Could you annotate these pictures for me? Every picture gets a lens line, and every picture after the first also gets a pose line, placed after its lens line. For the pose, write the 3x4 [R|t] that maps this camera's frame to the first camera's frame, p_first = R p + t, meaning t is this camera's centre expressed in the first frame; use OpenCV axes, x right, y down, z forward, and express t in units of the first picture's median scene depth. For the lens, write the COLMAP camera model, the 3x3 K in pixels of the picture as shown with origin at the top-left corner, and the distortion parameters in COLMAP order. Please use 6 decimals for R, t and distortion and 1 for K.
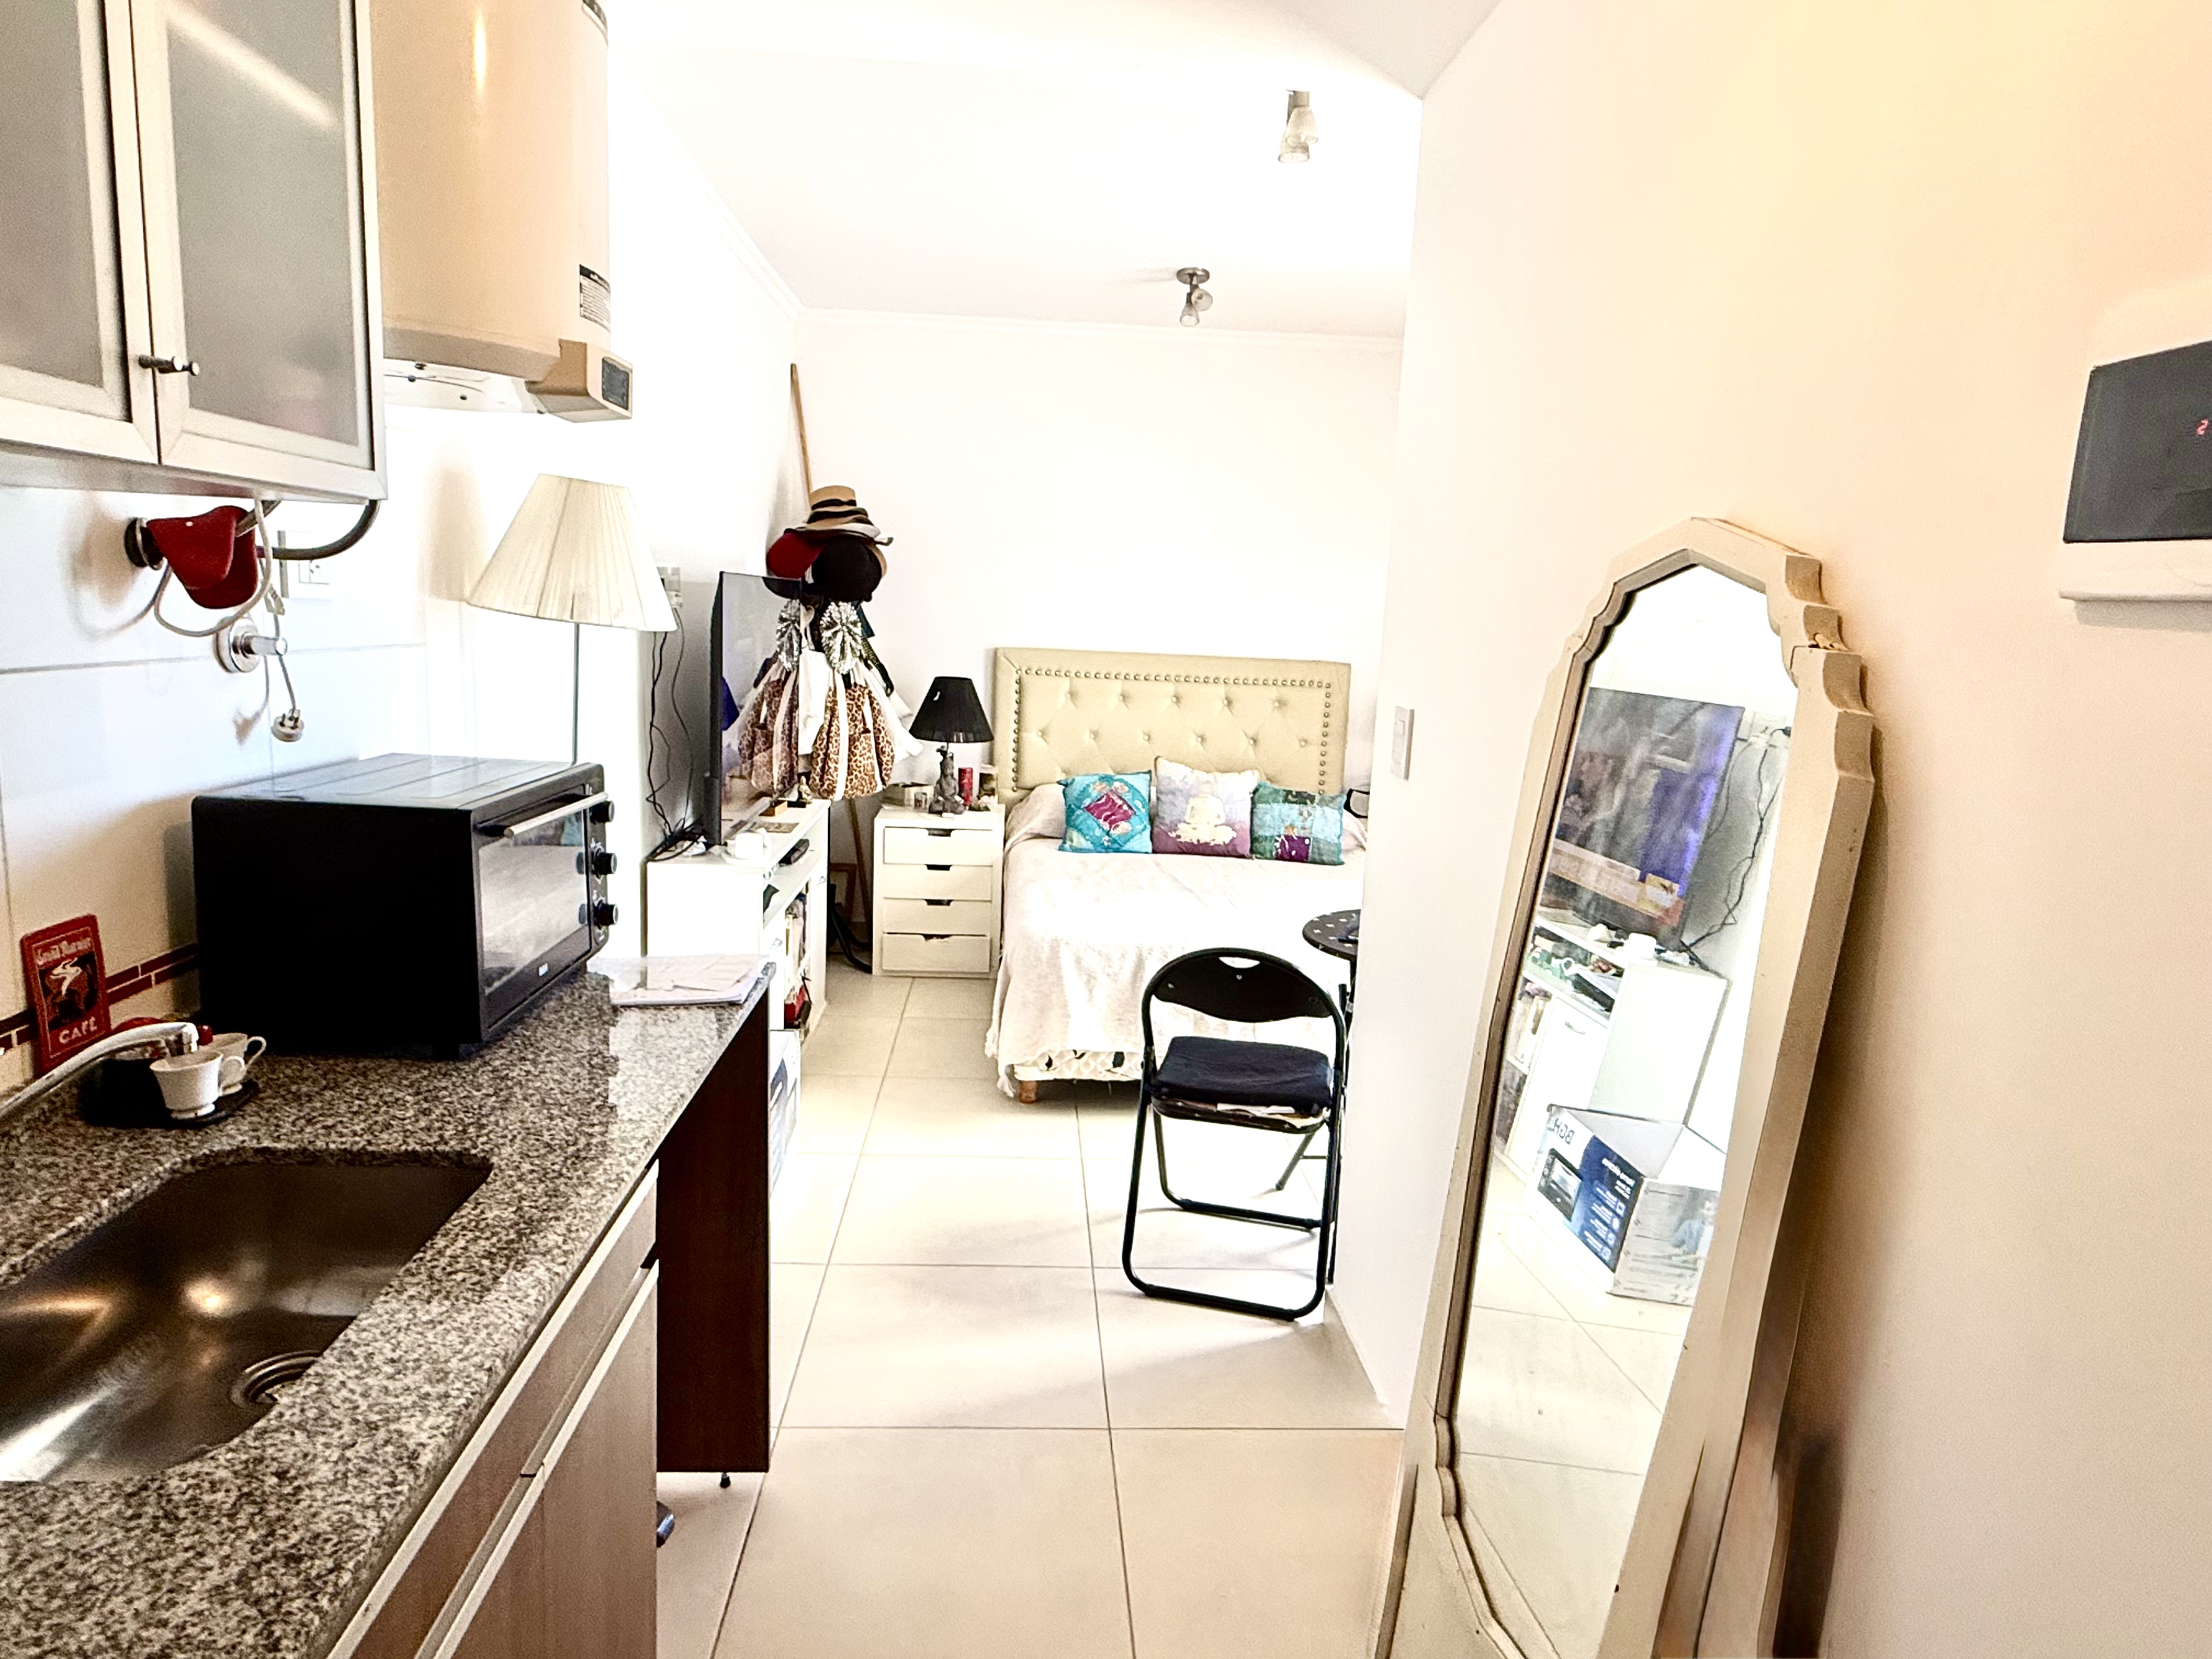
lens RADIAL K [[1376.5, 0, 1106.0], [0, 1376.5, 829.5], [0, 0, 1]] dist [0.073167, -0.000033]
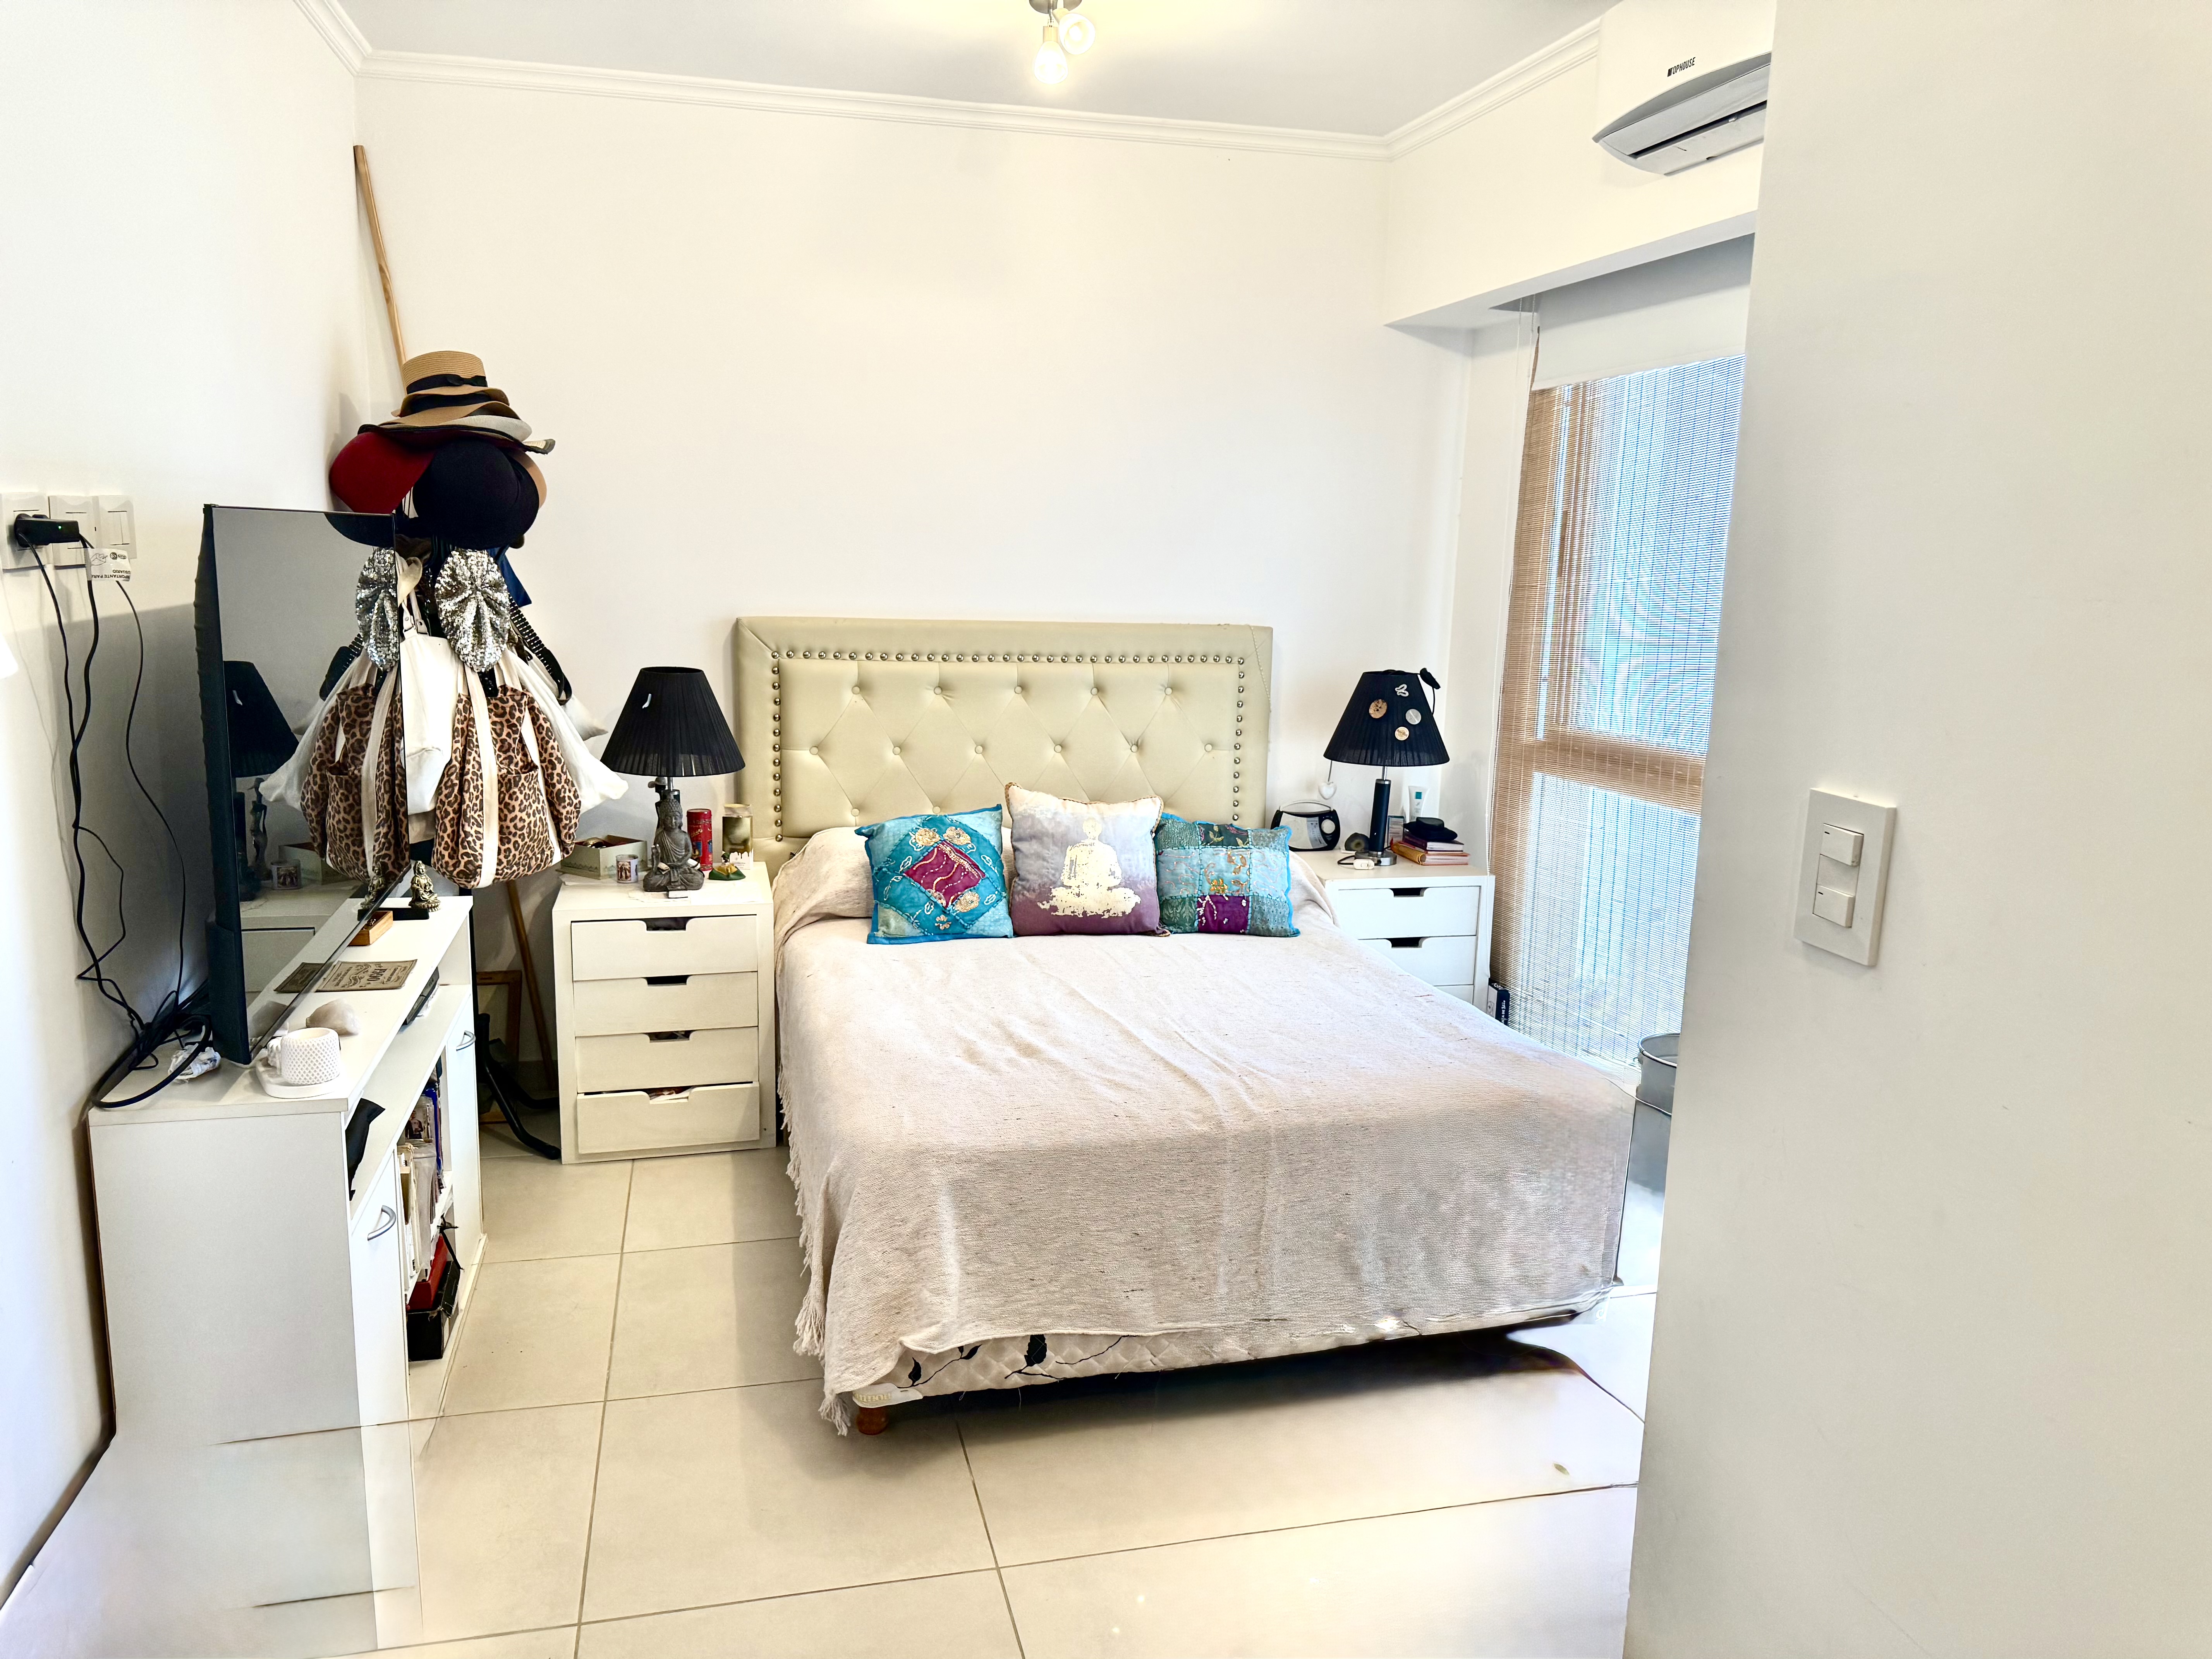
lens RADIAL K [[1553.3, 0, 1106.0], [0, 1553.3, 829.5], [0, 0, 1]] dist [0.126396, -0.164058]
pose [[0.980827, -0.053678, 0.187341, -0.057027], [0.047870, 0.998226, 0.035392, -0.055440], [-0.188909, -0.025746, 0.981657, 0.277061]]
